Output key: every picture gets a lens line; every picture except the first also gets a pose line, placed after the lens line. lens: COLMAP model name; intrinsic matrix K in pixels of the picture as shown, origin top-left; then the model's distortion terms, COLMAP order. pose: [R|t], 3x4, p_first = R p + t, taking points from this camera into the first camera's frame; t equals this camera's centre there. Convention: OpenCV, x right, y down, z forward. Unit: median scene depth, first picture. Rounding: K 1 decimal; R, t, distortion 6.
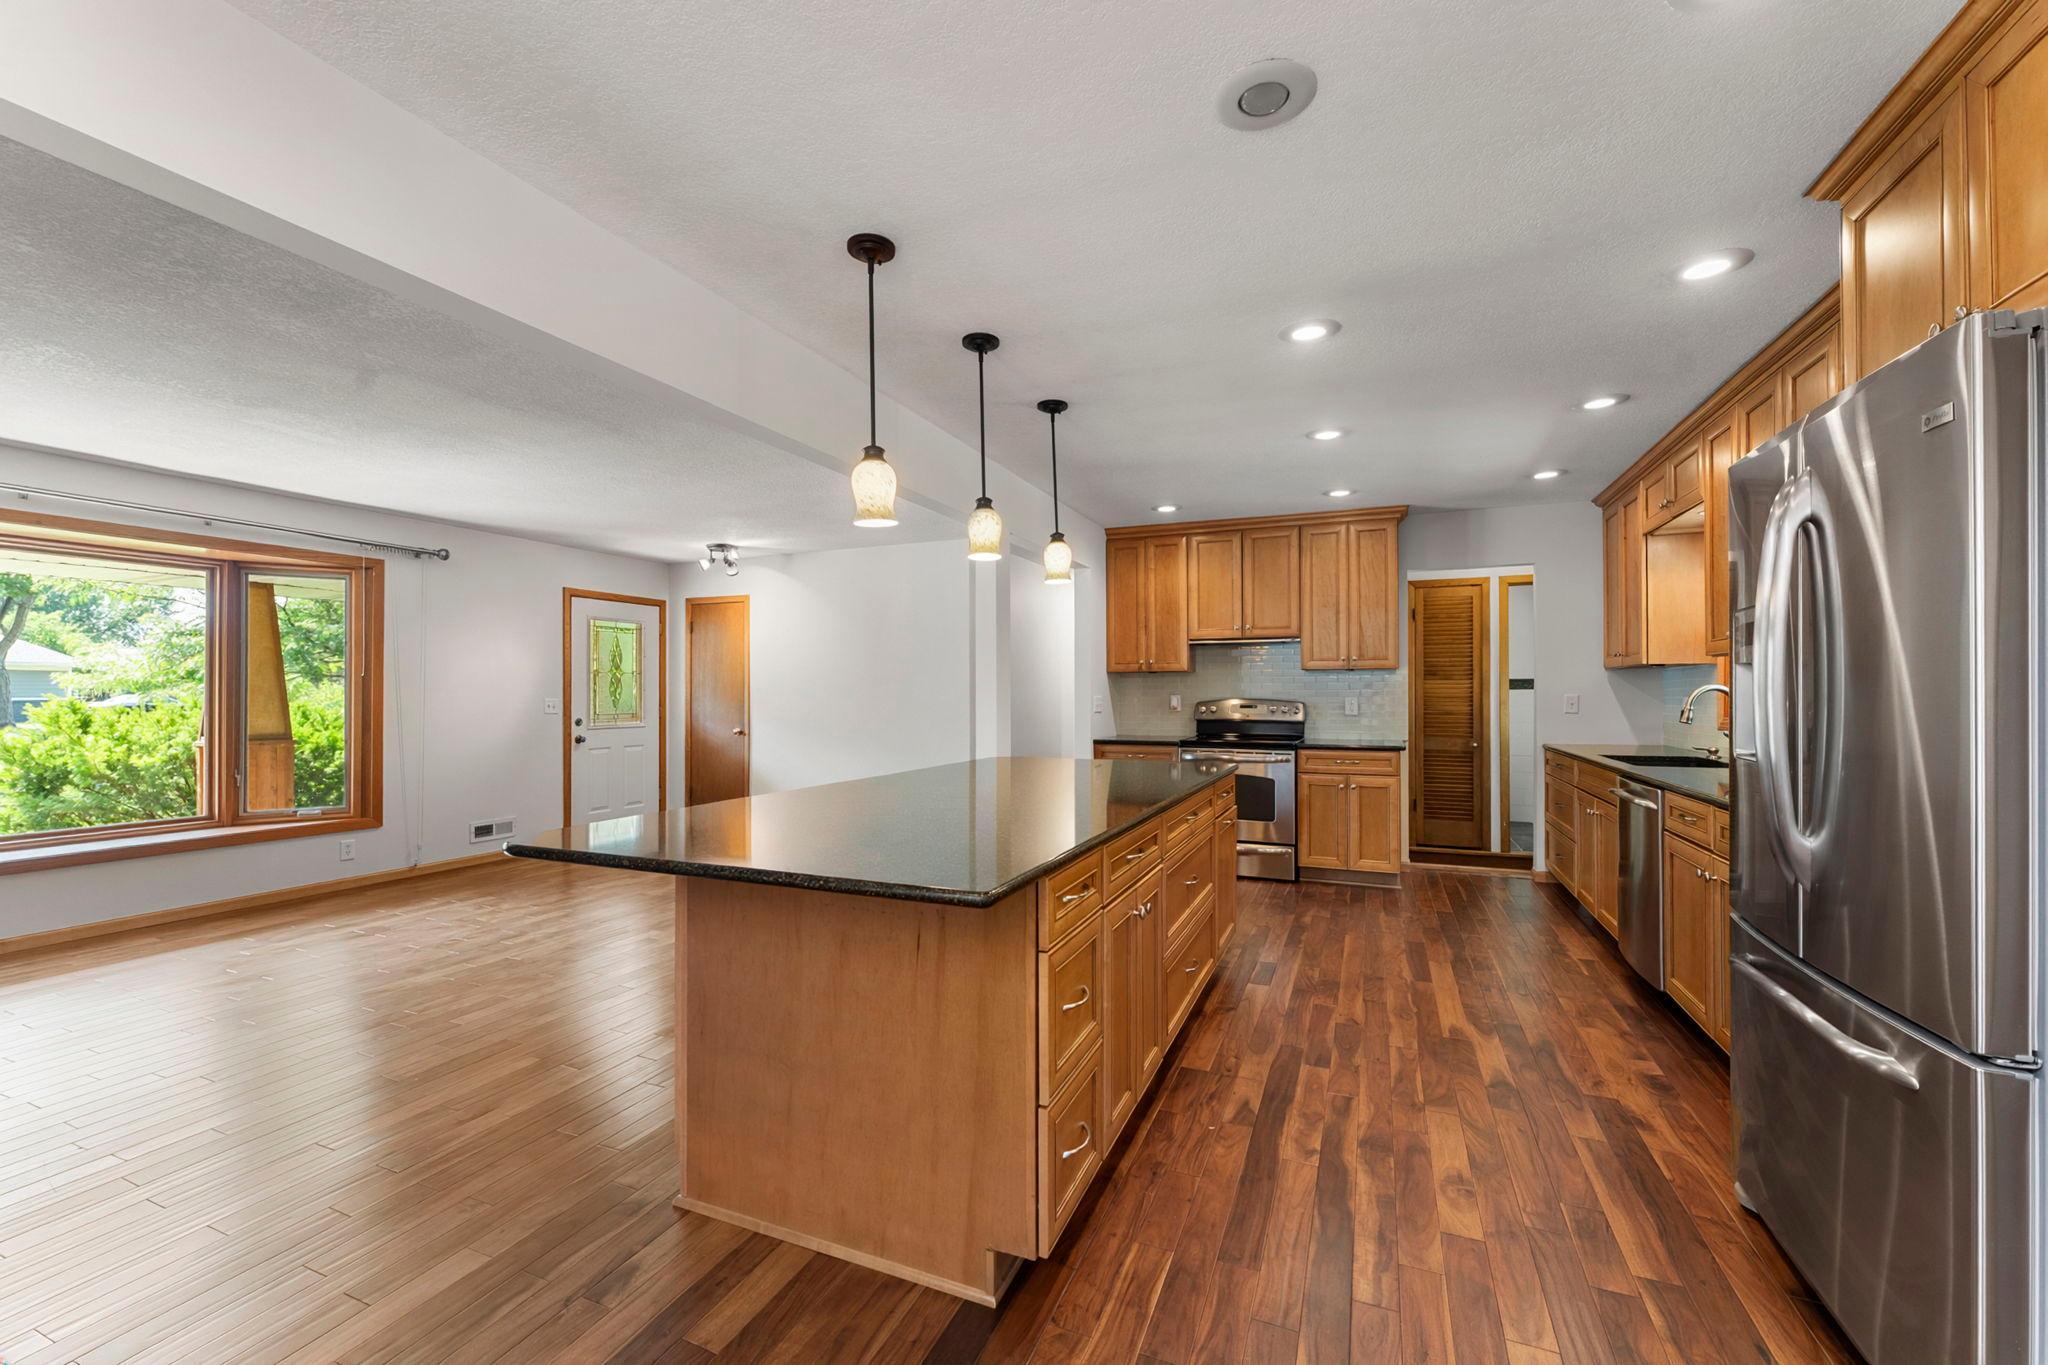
lens RADIAL K [[832.8, 0, 1015.8], [0, 832.8, 685.4], [0, 0, 1]] dist [-0.000400, 0.000343]
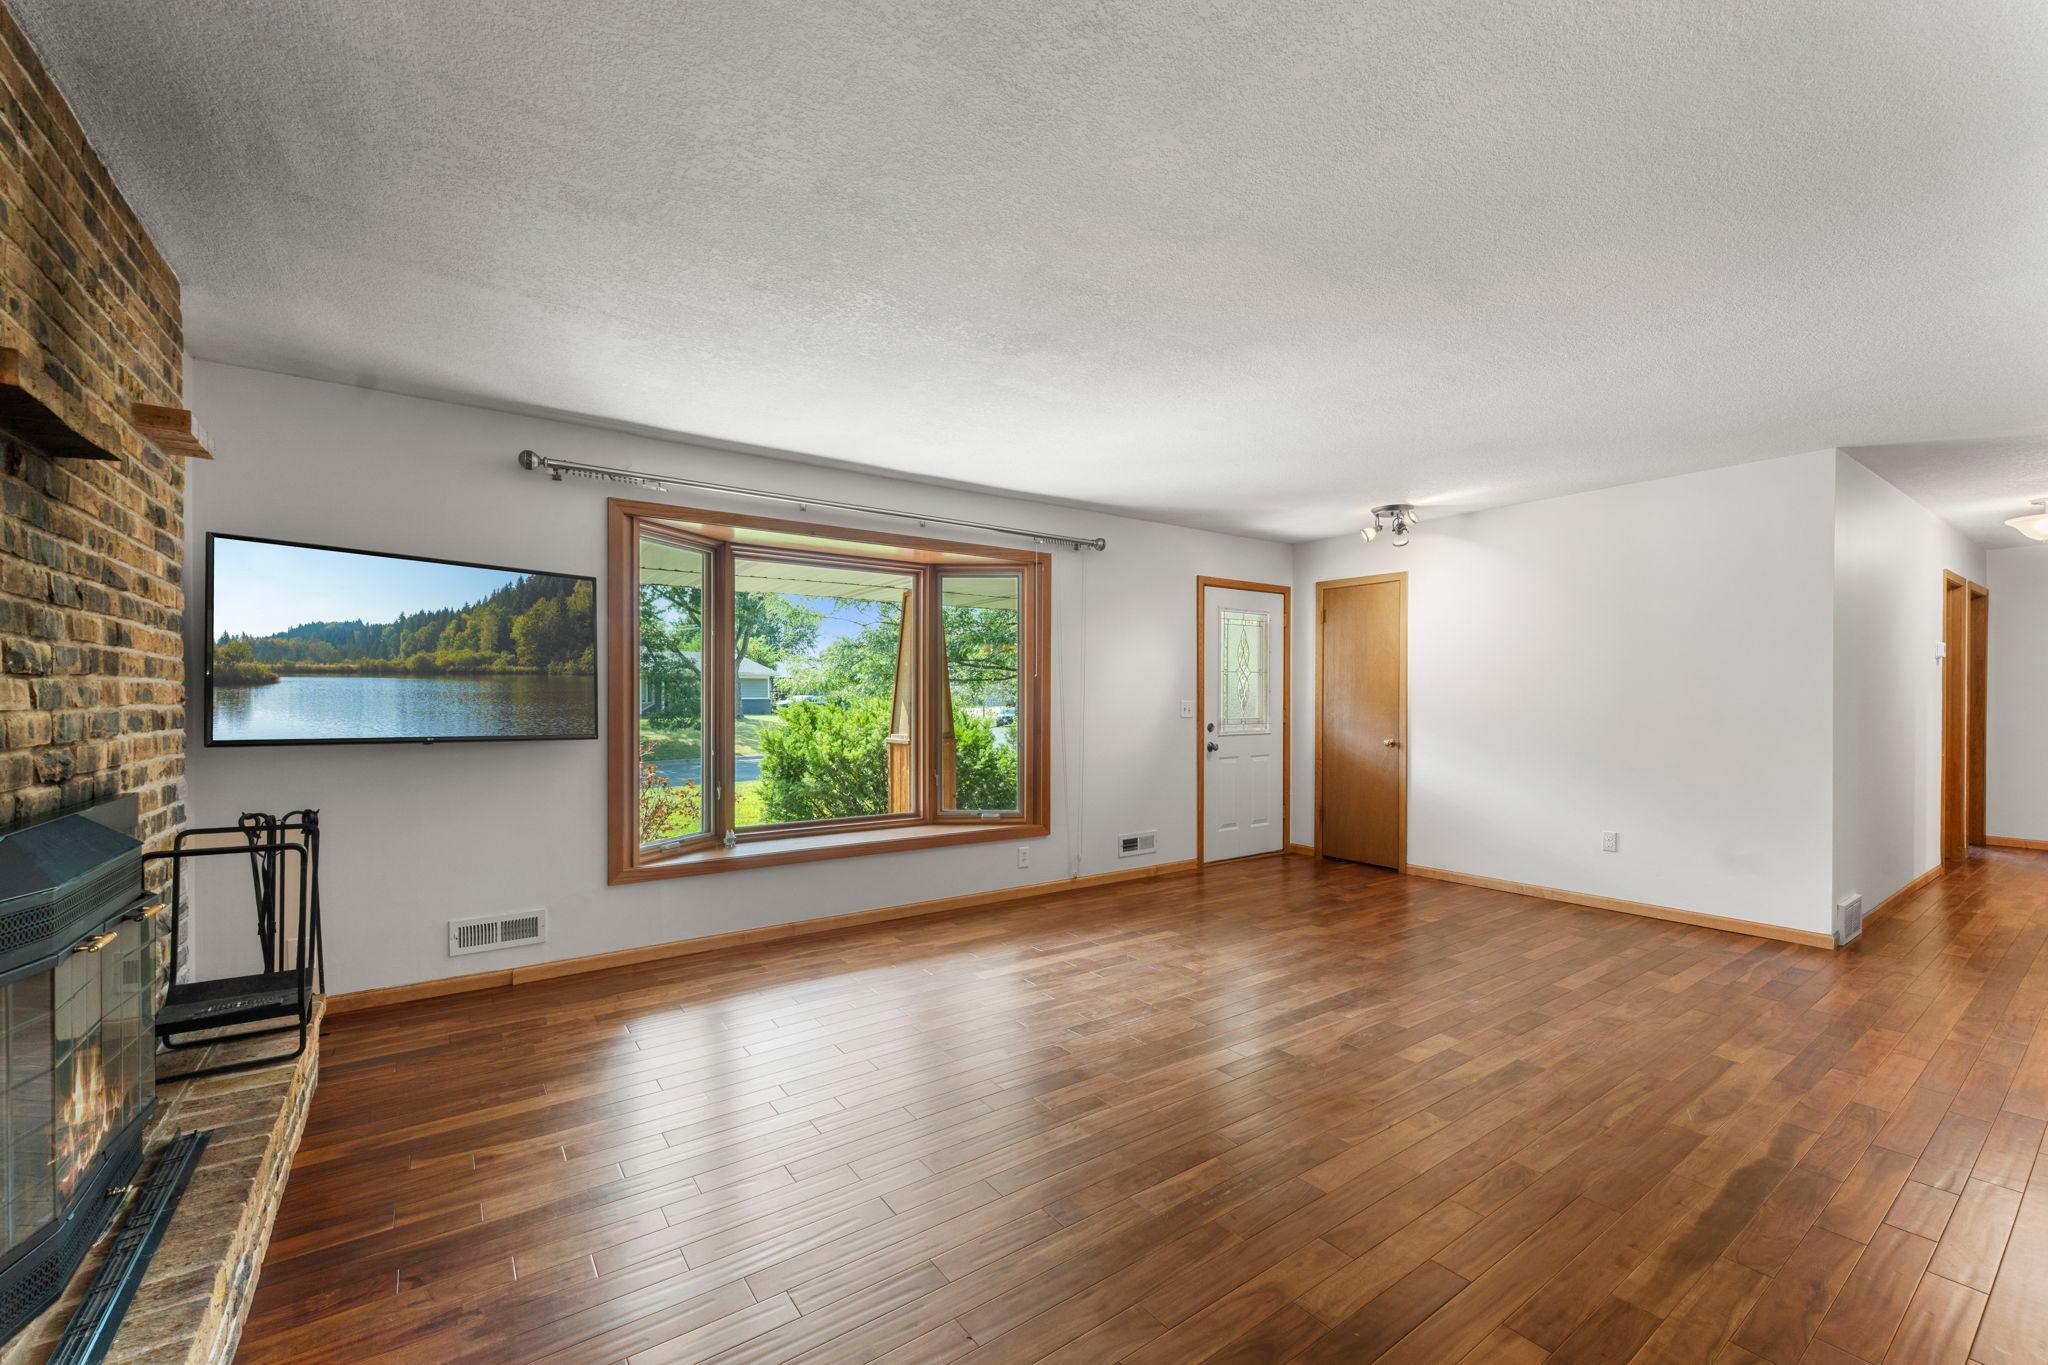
lens RADIAL K [[832.8, 0, 1019.1], [0, 832.8, 702.5], [0, 0, 1]] dist [-0.000400, 0.000343]
pose [[0.852061, 0.006100, -0.523406, -0.272368], [0.002837, 0.999864, 0.016271, 0.002516], [0.523434, -0.015348, 0.851928, 0.161029]]
